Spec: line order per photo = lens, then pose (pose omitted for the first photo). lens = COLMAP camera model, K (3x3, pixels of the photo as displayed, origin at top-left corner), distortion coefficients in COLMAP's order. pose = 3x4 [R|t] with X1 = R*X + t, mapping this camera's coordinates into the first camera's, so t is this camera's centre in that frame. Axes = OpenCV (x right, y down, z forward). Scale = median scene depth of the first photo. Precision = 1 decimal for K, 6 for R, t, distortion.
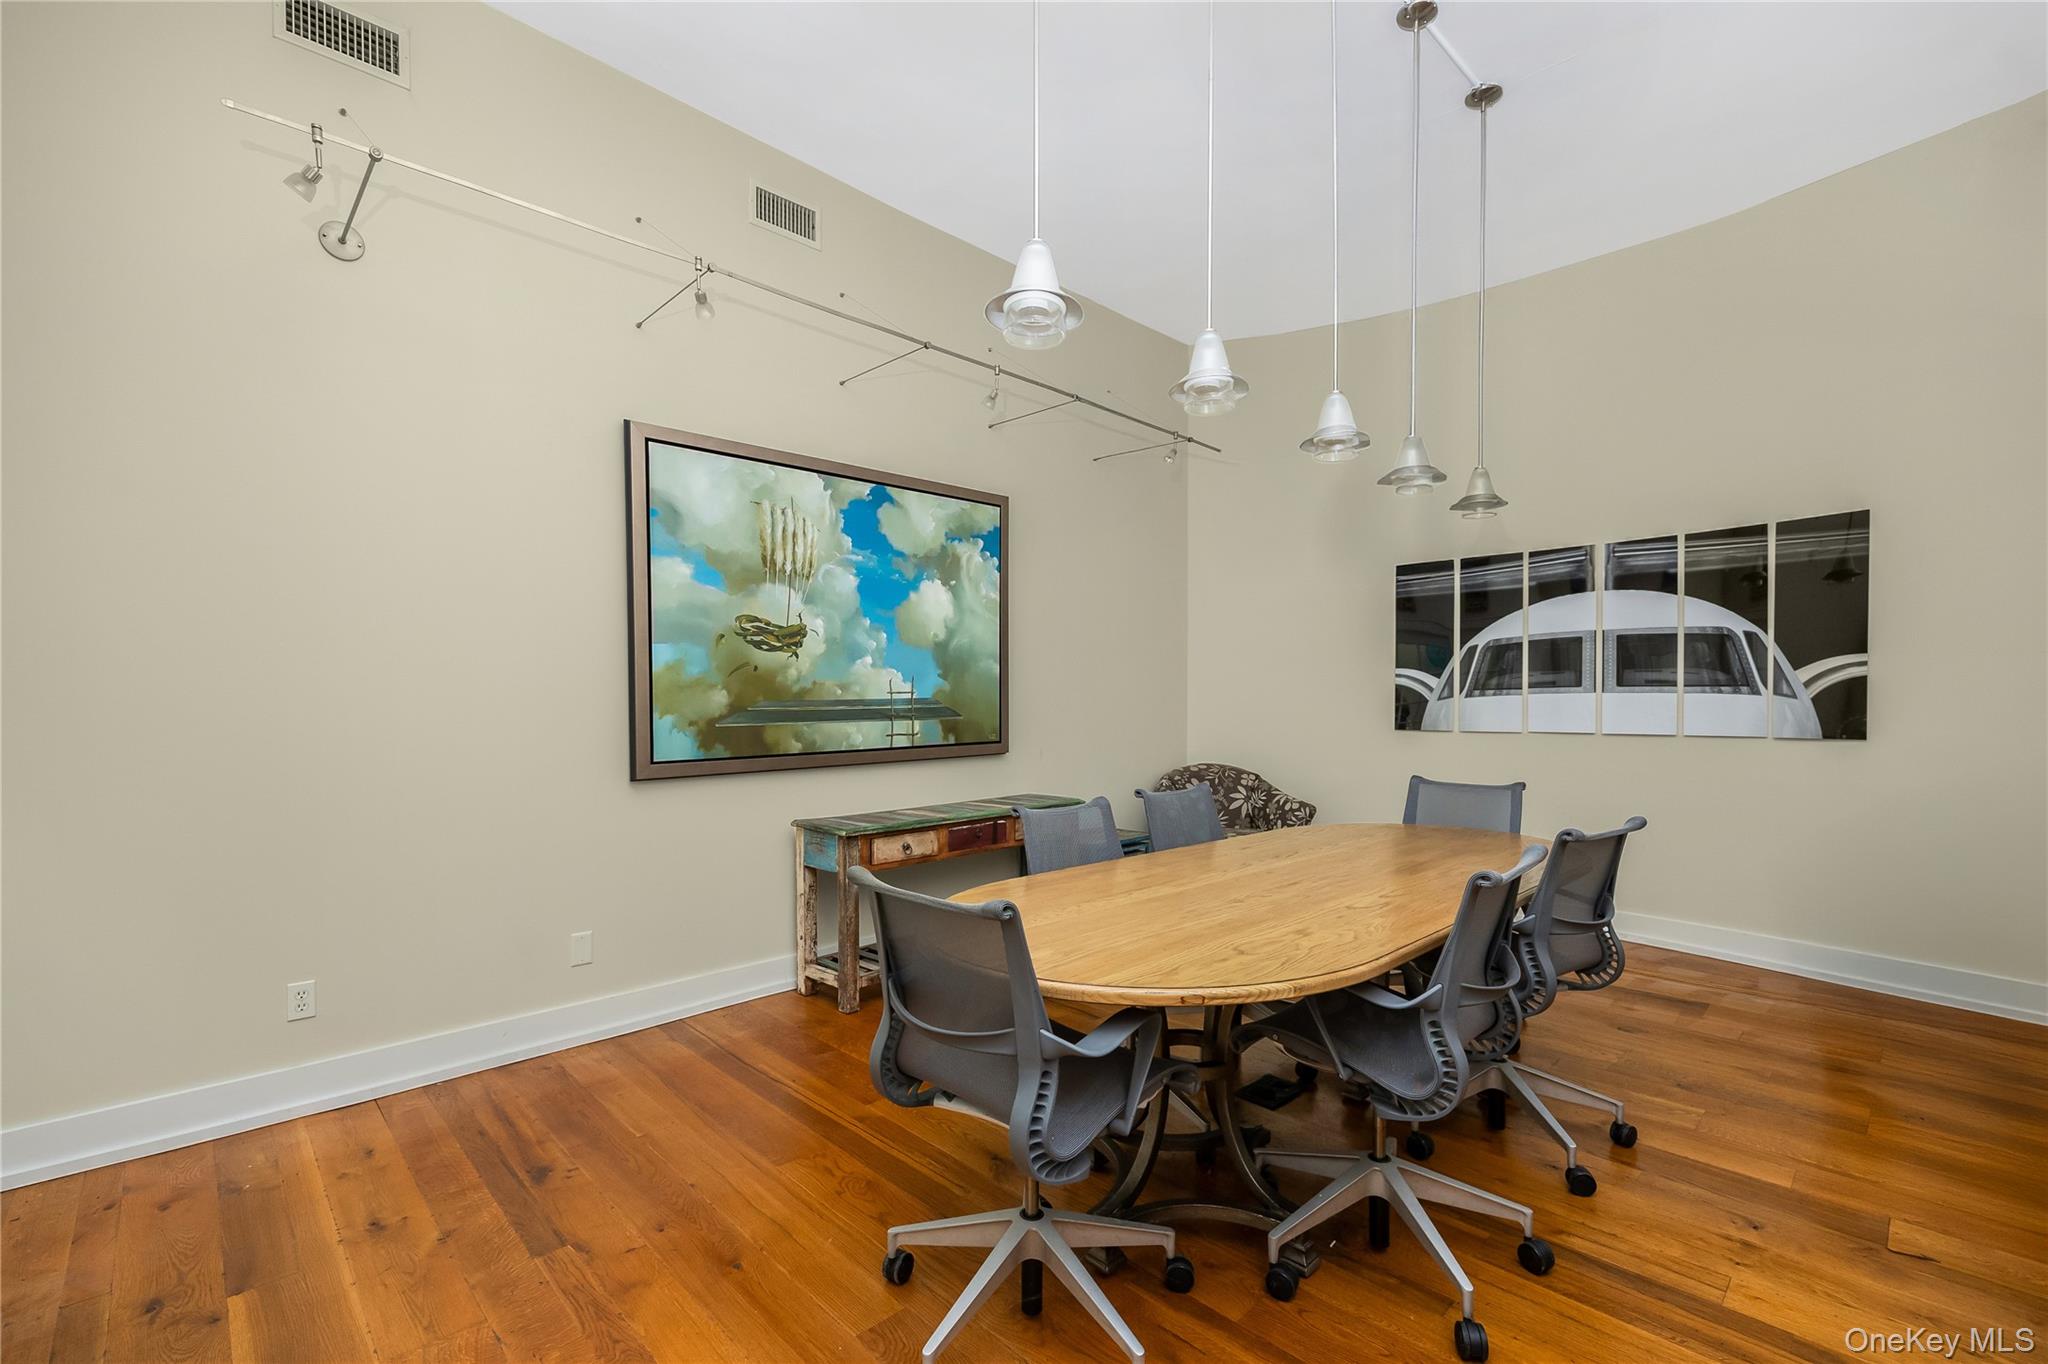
lens RADIAL K [[840.2, 0, 1034.5], [0, 840.2, 689.7], [0, 0, 1]] dist [-0.009369, -0.001099]
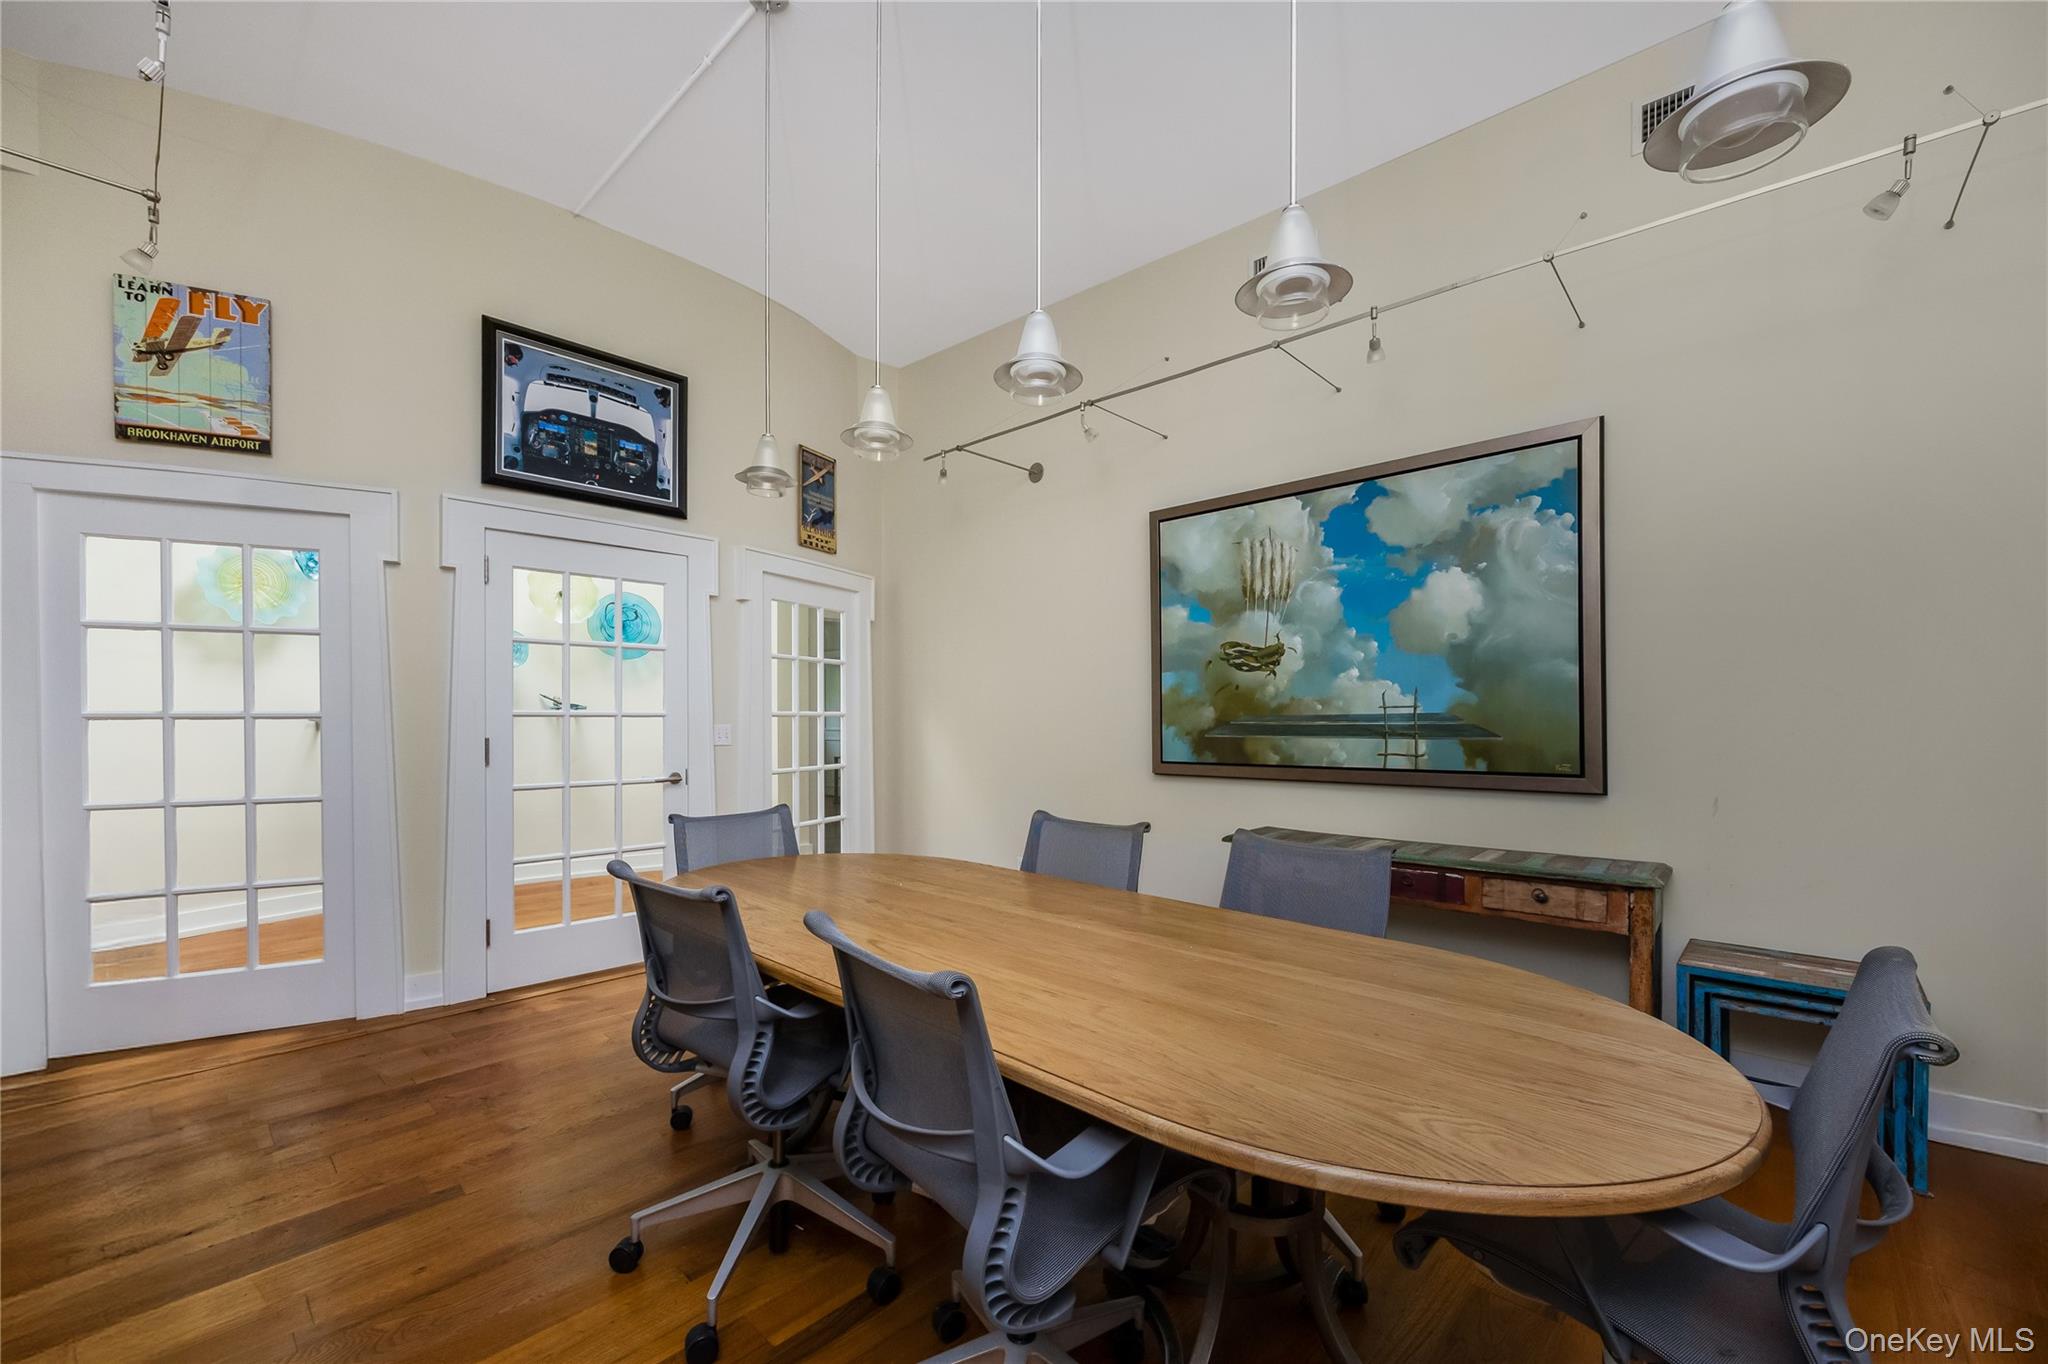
lens RADIAL K [[840.2, 0, 1034.0], [0, 840.2, 702.5], [0, 0, 1]] dist [-0.009369, -0.001099]
pose [[0.067006, -0.022936, -0.997489, 0.732464], [0.002205, 0.999737, -0.022840, 0.019117], [0.997750, -0.000669, 0.067039, 0.599163]]
